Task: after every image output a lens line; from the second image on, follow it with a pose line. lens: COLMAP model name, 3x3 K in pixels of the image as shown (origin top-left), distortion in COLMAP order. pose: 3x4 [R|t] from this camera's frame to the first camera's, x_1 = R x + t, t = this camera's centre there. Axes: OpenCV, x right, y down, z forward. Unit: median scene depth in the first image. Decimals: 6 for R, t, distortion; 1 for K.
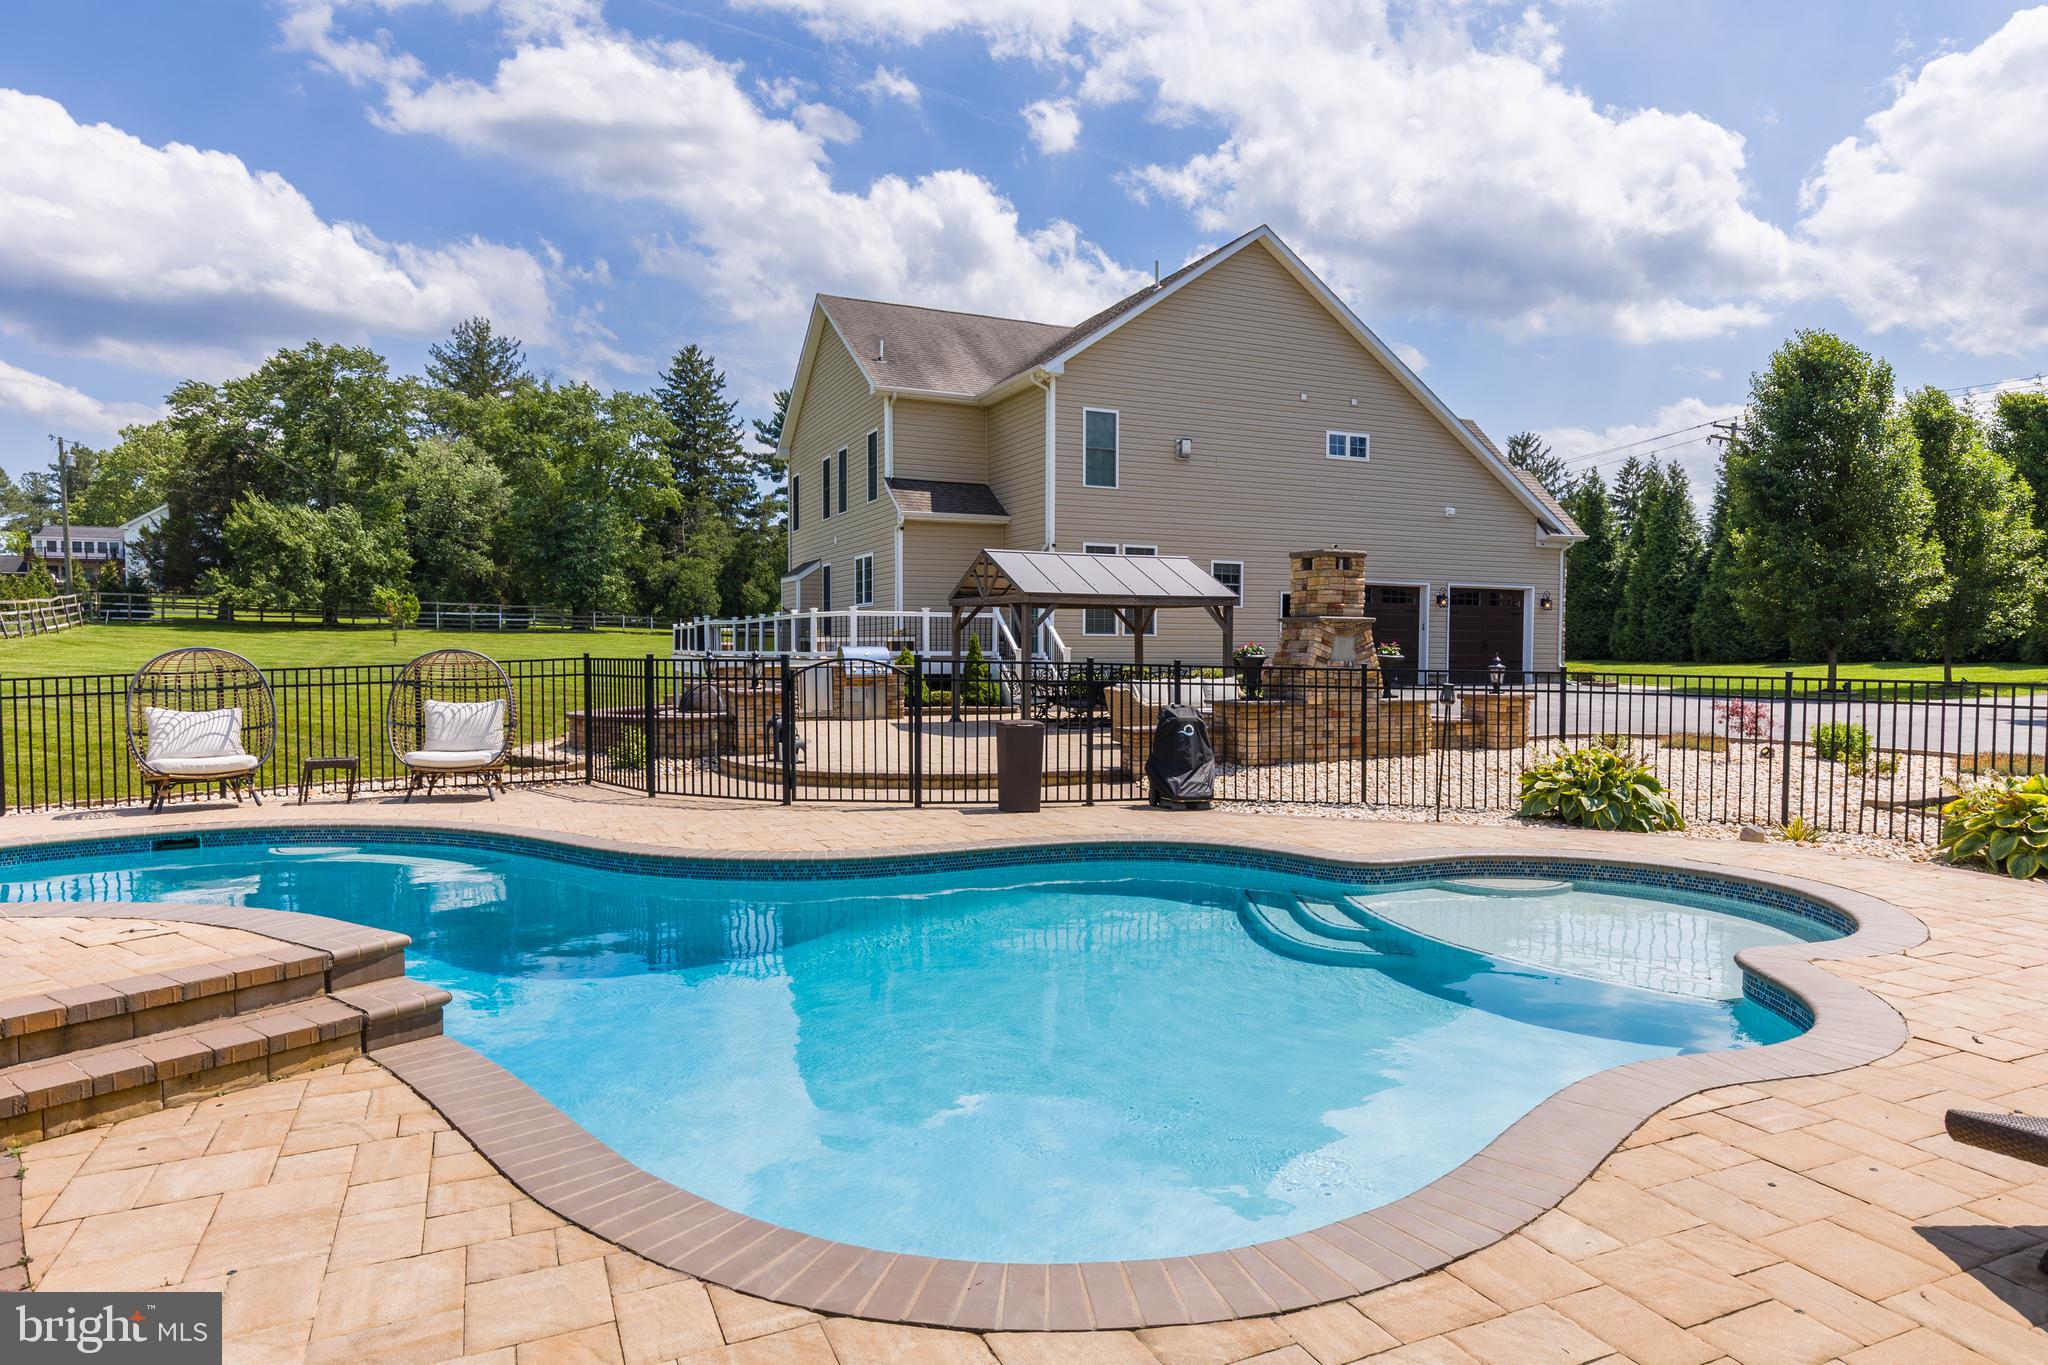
lens RADIAL K [[1223.7, 0, 1052.8], [0, 1223.7, 683.4], [0, 0, 1]] dist [0.001095, 0.000803]
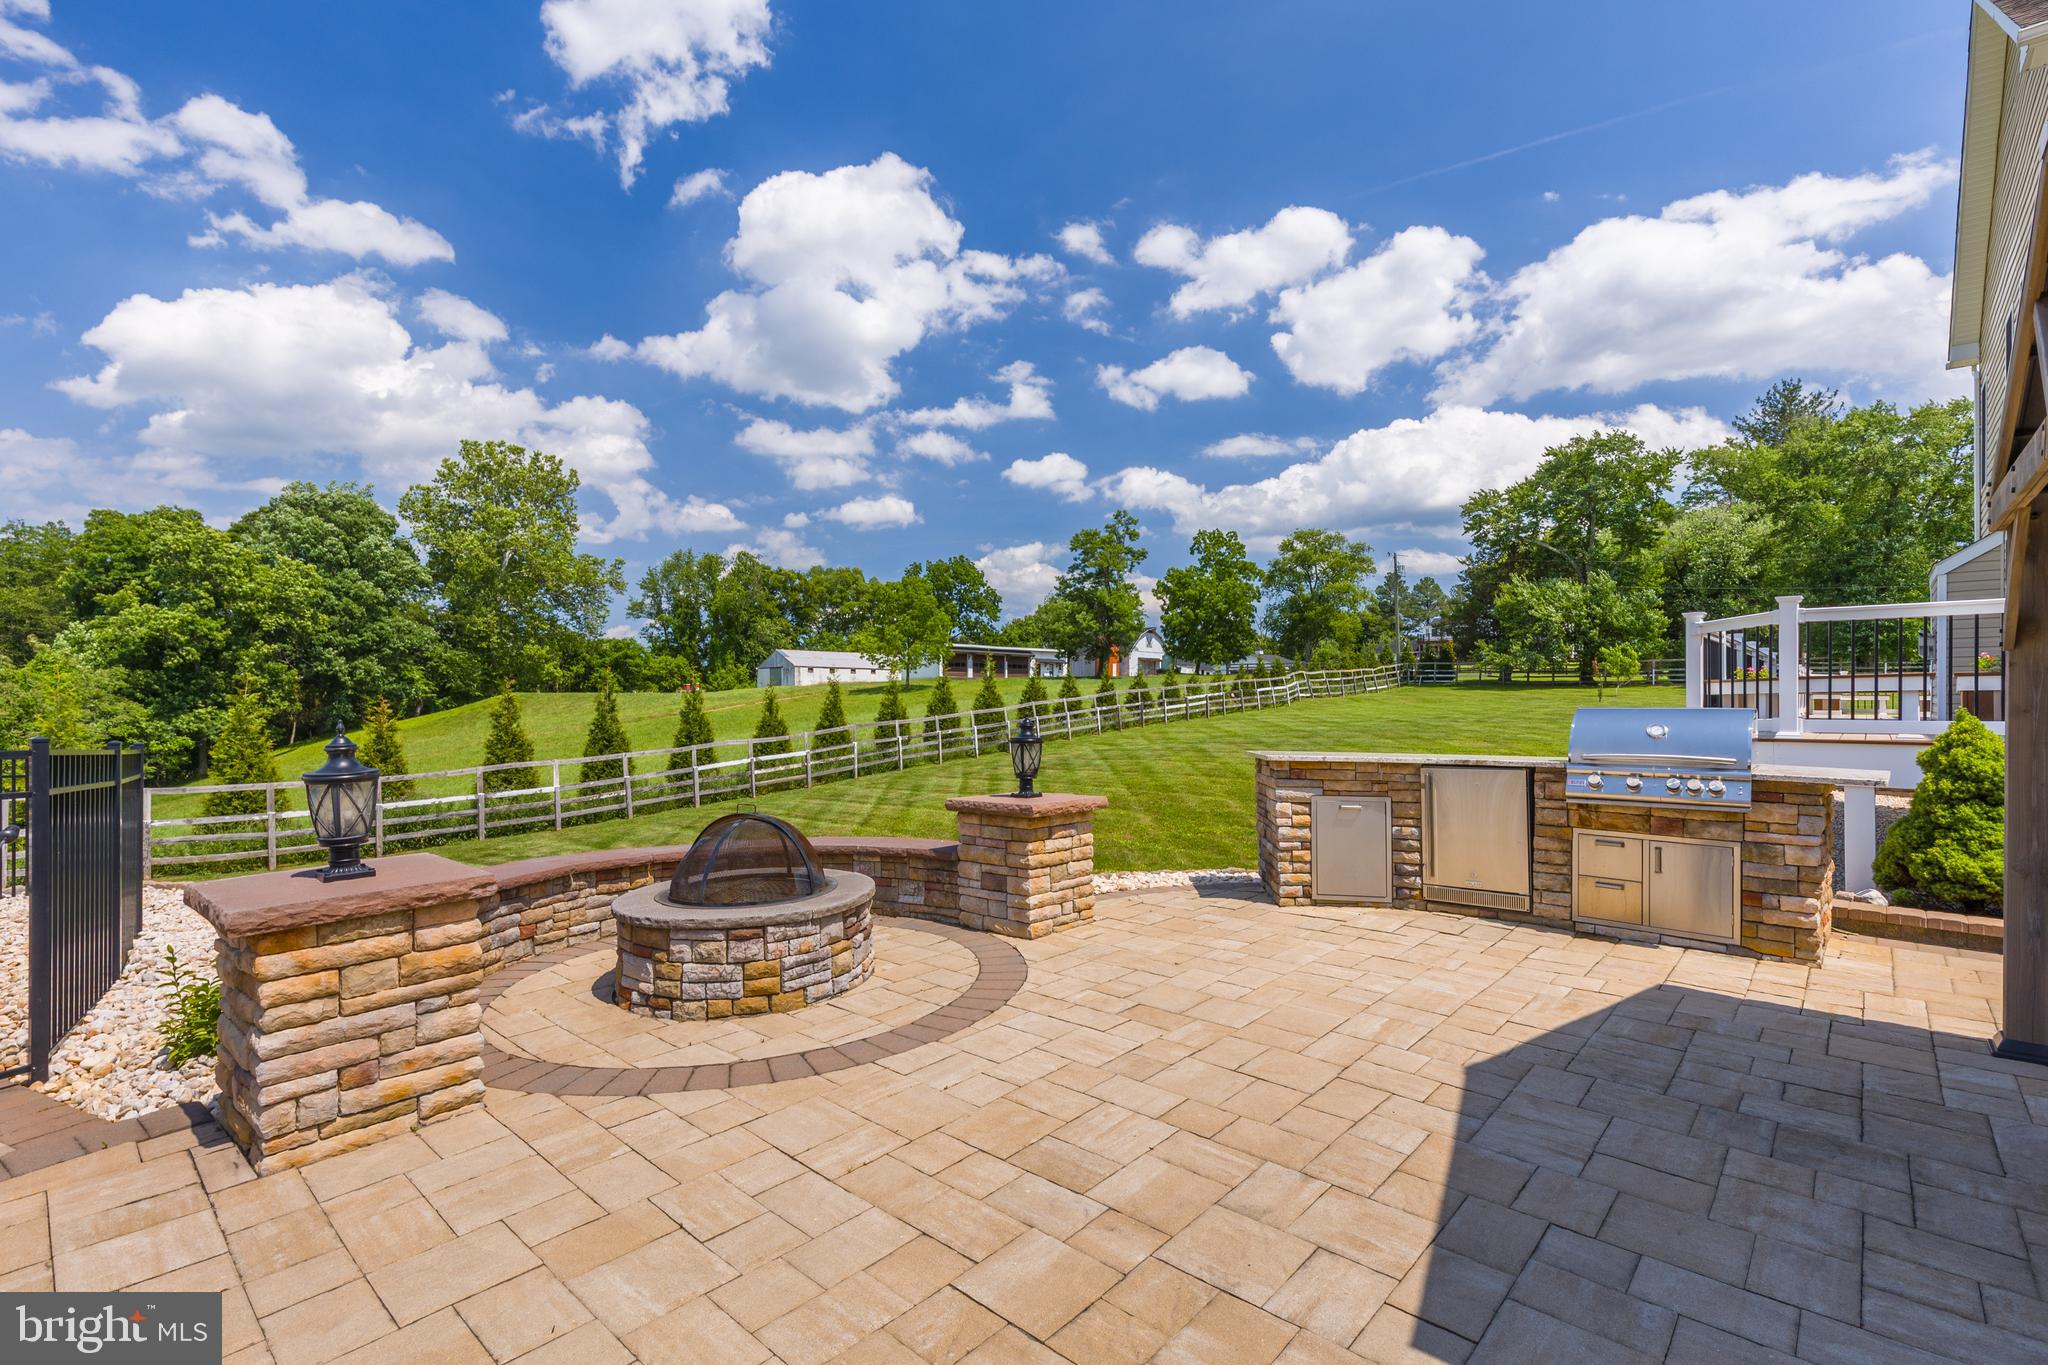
lens RADIAL K [[918.3, 0, 1038.1], [0, 918.3, 695.6], [0, 0, 1]] dist [0.004672, -0.001129]
pose [[0.381478, -0.008957, -0.924335, 0.003804], [-0.024464, 0.999505, -0.019782, -0.007216], [0.924054, 0.030160, 0.381070, 0.223779]]
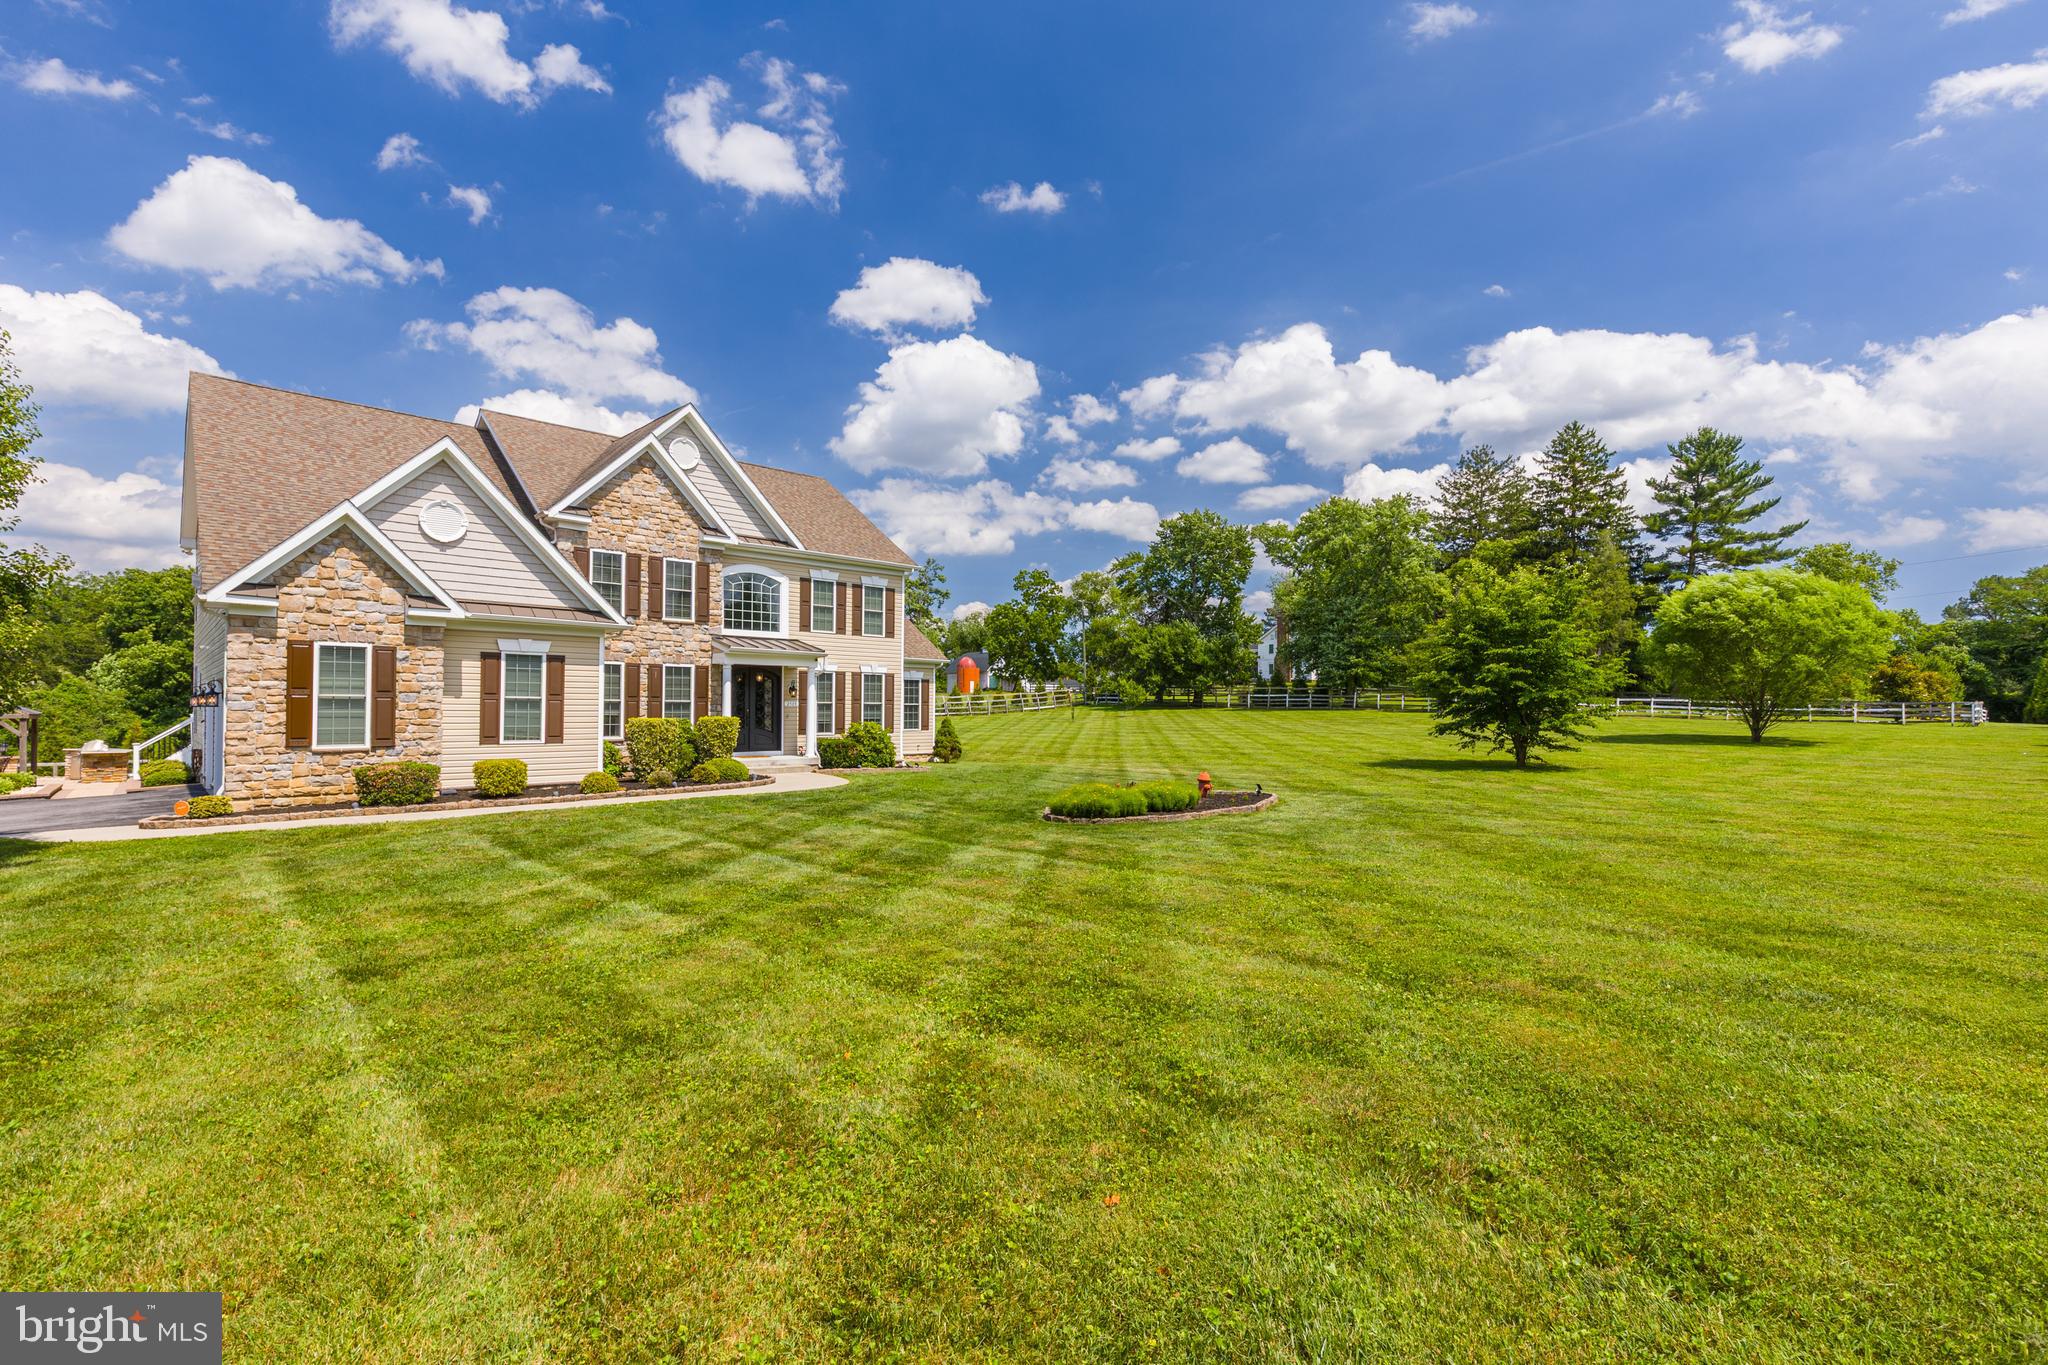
lens RADIAL K [[918.3, 0, 1037.3], [0, 918.3, 693.9], [0, 0, 1]] dist [0.004672, -0.001129]
pose [[0.315236, -0.016142, -0.948876, 0.415762], [-0.031338, 0.999133, -0.027408, -0.027327], [0.948496, 0.038376, 0.314457, 0.521177]]
